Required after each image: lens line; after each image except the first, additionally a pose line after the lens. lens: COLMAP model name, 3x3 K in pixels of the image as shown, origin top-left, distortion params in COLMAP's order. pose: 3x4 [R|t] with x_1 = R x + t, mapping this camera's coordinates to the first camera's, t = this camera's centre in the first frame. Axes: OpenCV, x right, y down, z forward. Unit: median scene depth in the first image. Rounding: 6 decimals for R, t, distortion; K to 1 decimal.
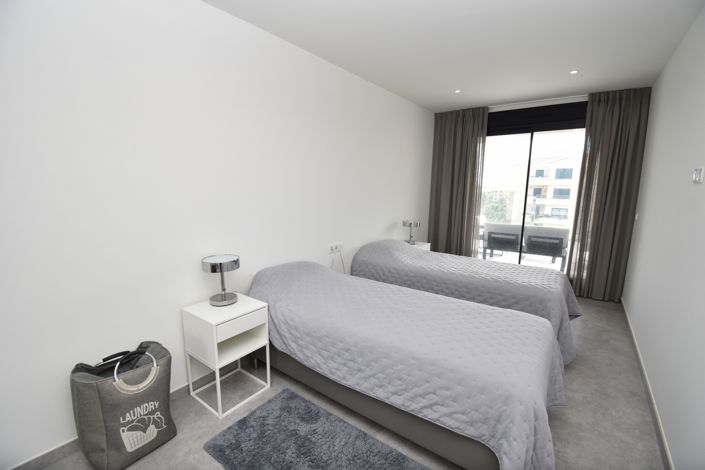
lens RADIAL K [[308.5, 0, 355.3], [0, 308.5, 234.8], [0, 0, 1]] dist [0.004217, -0.014504]
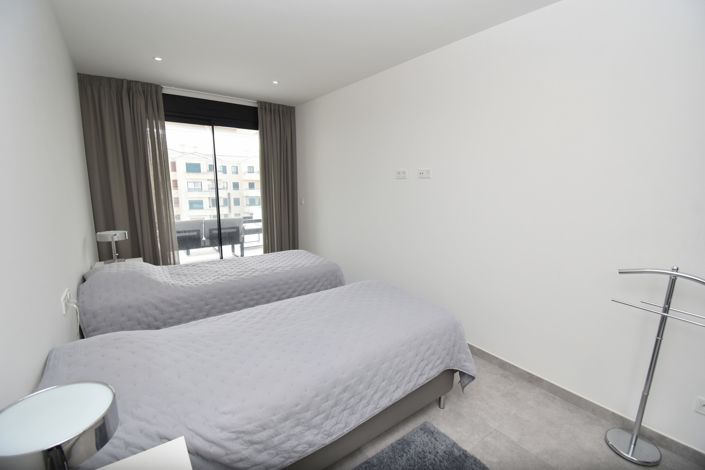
lens RADIAL K [[308.5, 0, 351.8], [0, 308.5, 237.9], [0, 0, 1]] dist [0.004217, -0.014504]
pose [[0.306447, -0.174521, 0.935752, -0.598021], [0.146261, 0.980008, 0.134876, -0.095384], [-0.940584, 0.095532, 0.325847, 0.595807]]
